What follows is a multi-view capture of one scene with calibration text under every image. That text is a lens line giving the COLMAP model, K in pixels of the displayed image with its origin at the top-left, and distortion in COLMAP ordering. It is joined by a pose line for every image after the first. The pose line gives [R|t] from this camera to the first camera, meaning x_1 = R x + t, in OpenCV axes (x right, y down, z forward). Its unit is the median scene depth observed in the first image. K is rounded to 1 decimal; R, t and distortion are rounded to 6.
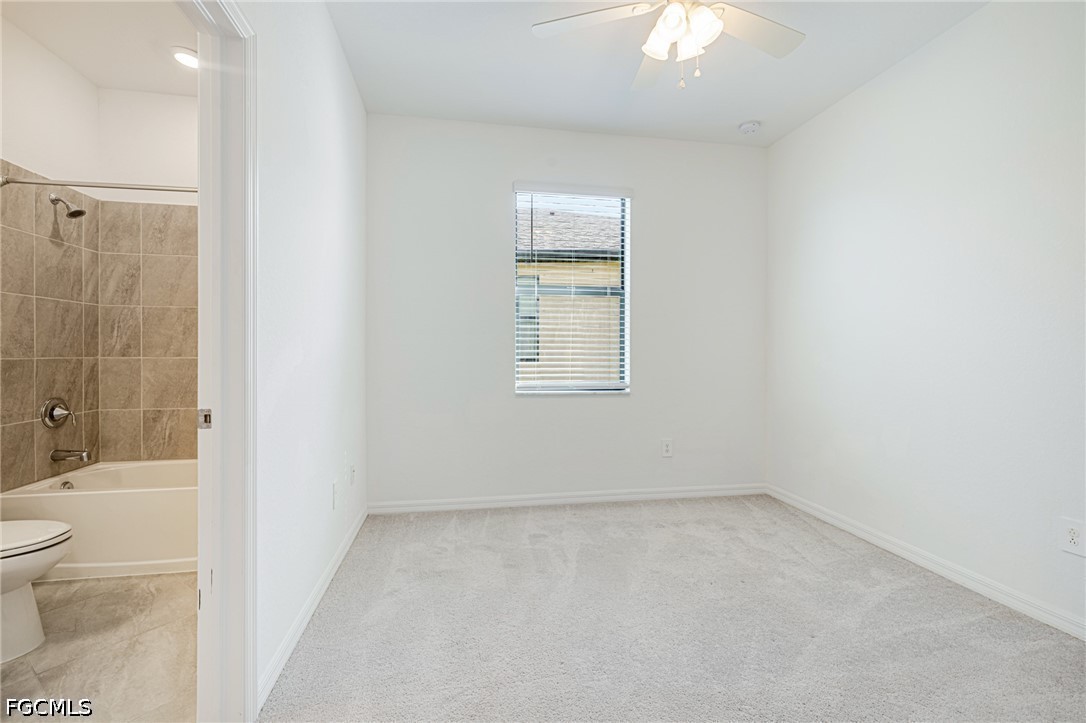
lens RADIAL K [[474.3, 0, 544.0], [0, 474.3, 348.7], [0, 0, 1]] dist [0.002245, 0.000048]
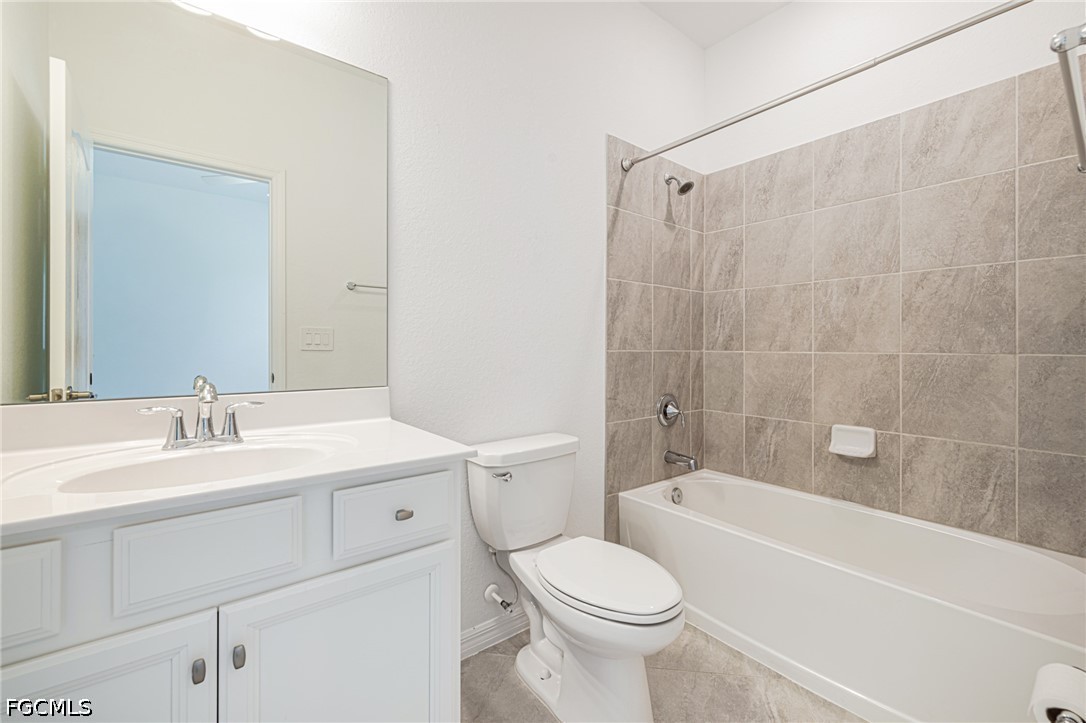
lens RADIAL K [[474.3, 0, 544.0], [0, 474.3, 348.7], [0, 0, 1]] dist [0.002245, 0.000048]
pose [[0.488347, 0.005121, -0.872634, -0.315432], [-0.001691, 0.999986, 0.004922, 0.010583], [0.872648, -0.000928, 0.488349, 0.313296]]
